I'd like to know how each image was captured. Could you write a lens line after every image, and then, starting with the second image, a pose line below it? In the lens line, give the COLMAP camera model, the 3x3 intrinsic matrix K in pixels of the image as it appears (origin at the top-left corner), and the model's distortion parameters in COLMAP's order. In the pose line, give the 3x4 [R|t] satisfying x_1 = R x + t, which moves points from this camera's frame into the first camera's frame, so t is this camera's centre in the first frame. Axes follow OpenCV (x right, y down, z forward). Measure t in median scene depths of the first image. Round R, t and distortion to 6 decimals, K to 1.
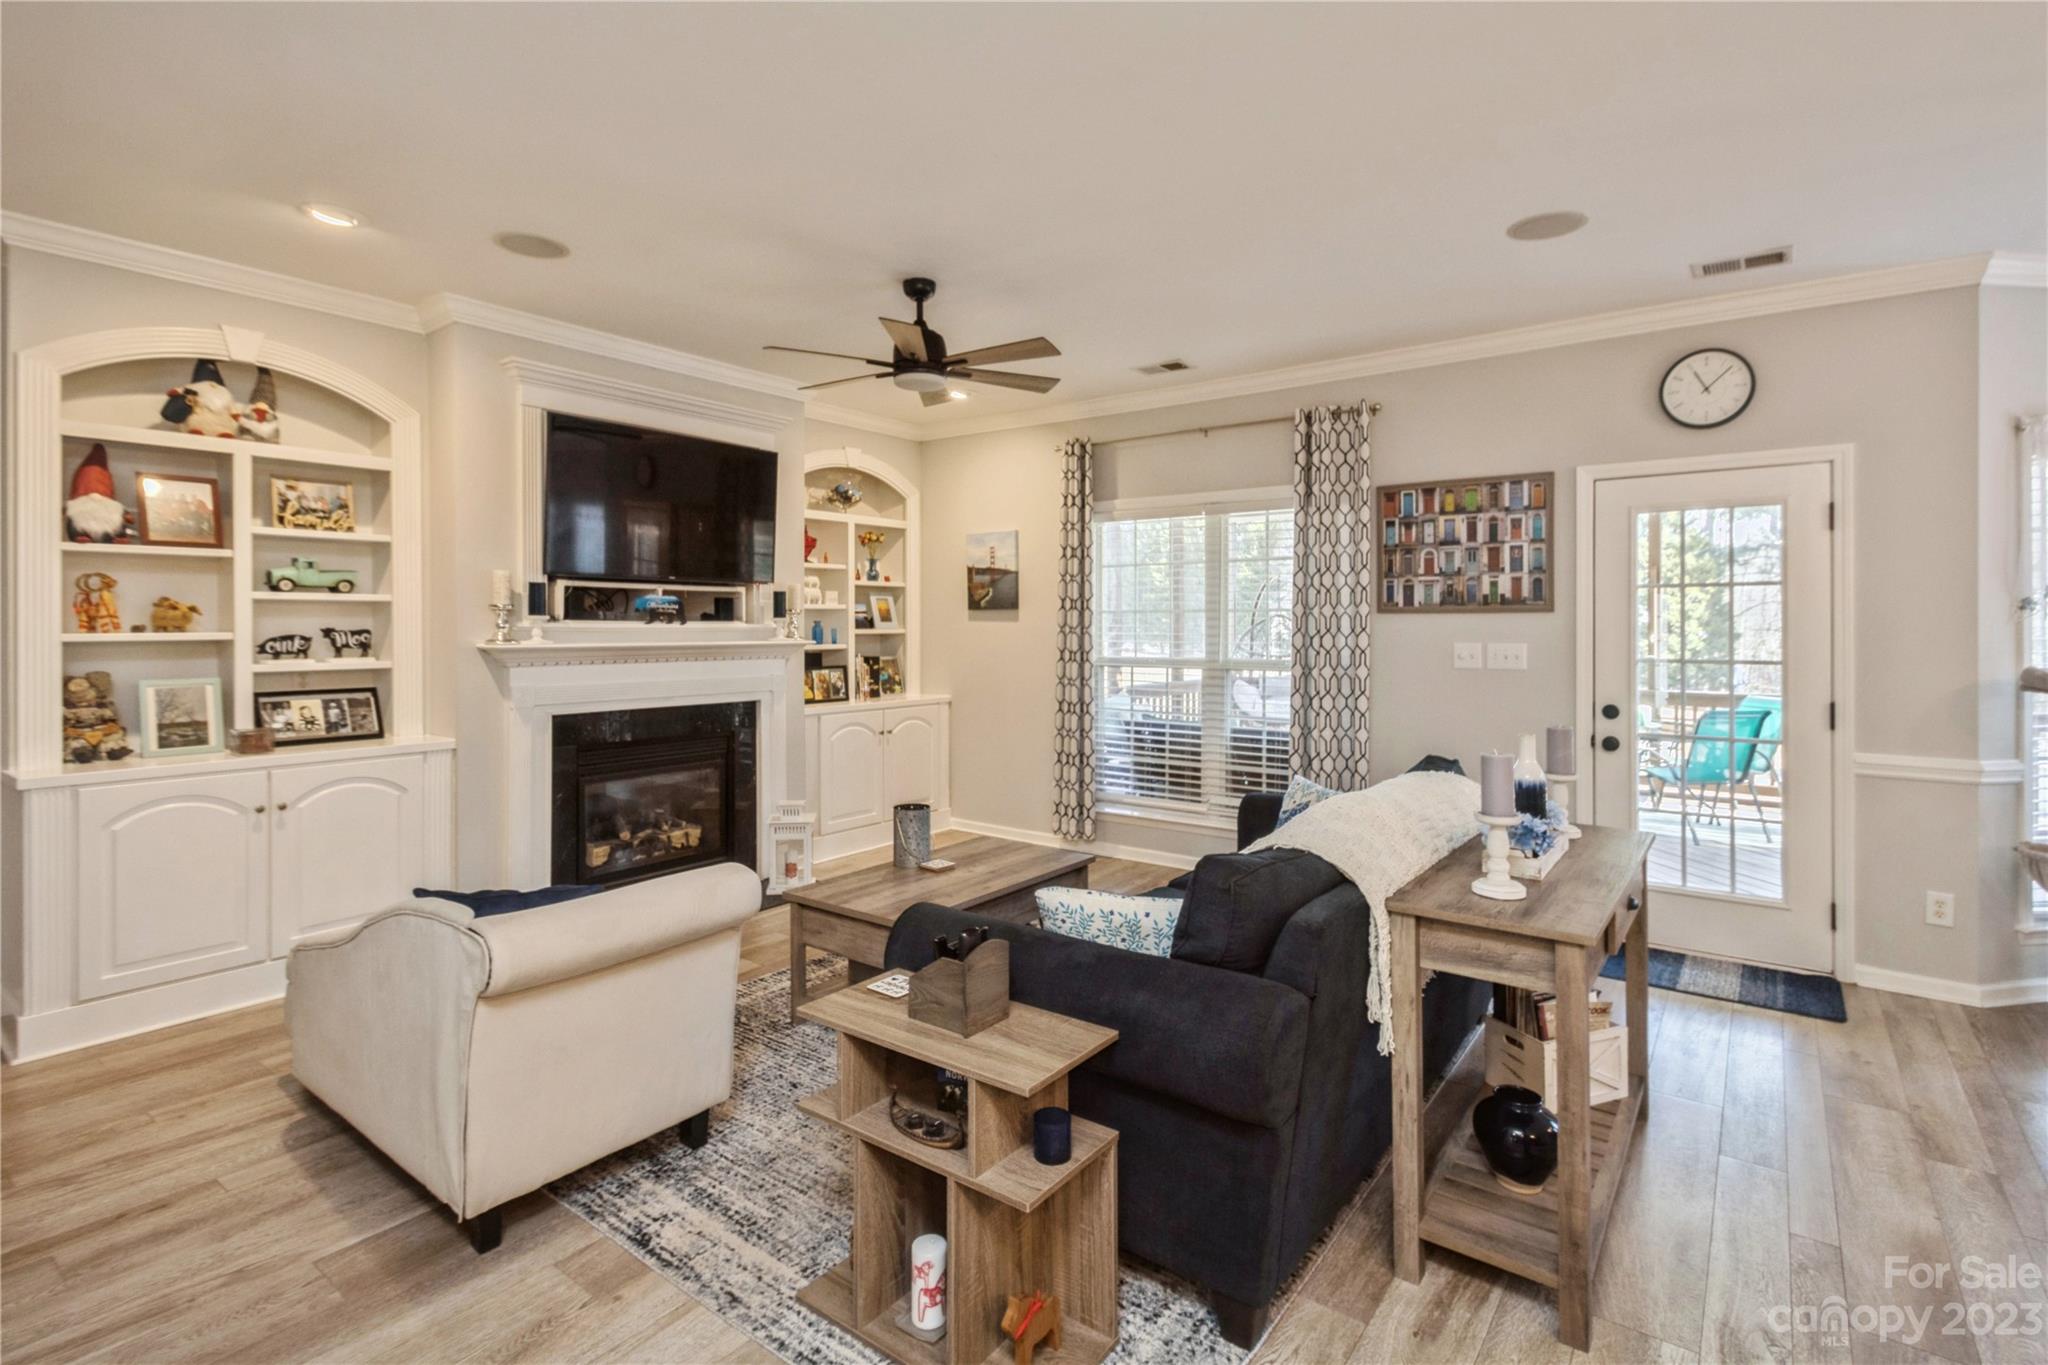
lens RADIAL K [[969.1, 0, 1030.4], [0, 969.1, 614.1], [0, 0, 1]] dist [-0.000052, -0.000442]
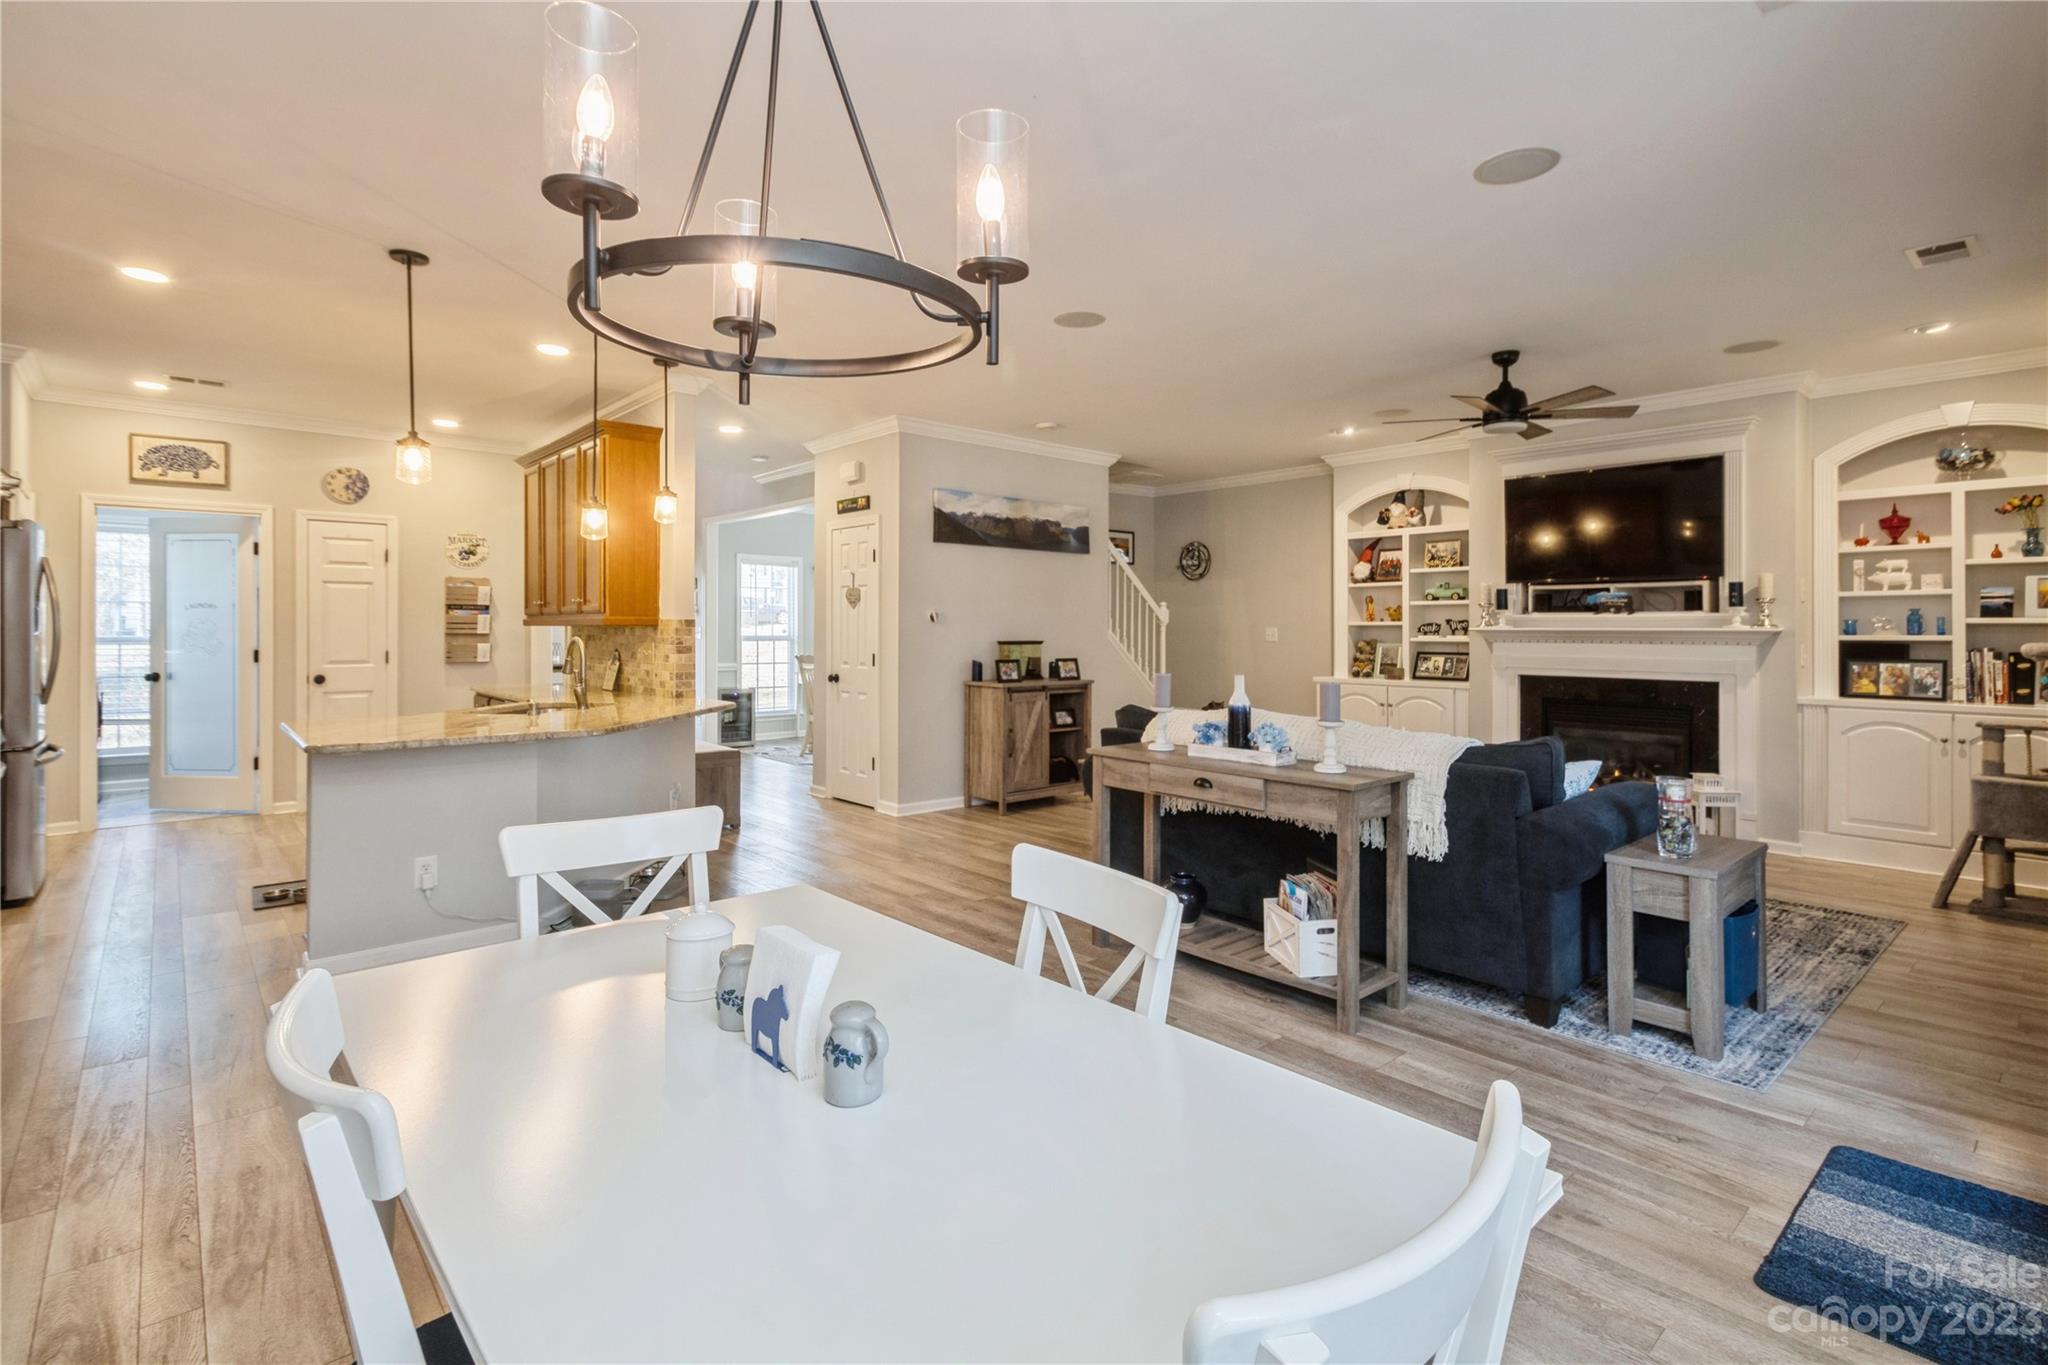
lens RADIAL K [[972.7, 0, 1032.5], [0, 972.7, 648.0], [0, 0, 1]] dist [0.000531, -0.000315]
pose [[-0.209603, 0.015884, -0.977658, 1.199151], [0.009081, 0.999857, 0.014298, 0.033486], [0.977745, -0.005882, -0.209717, 0.577989]]
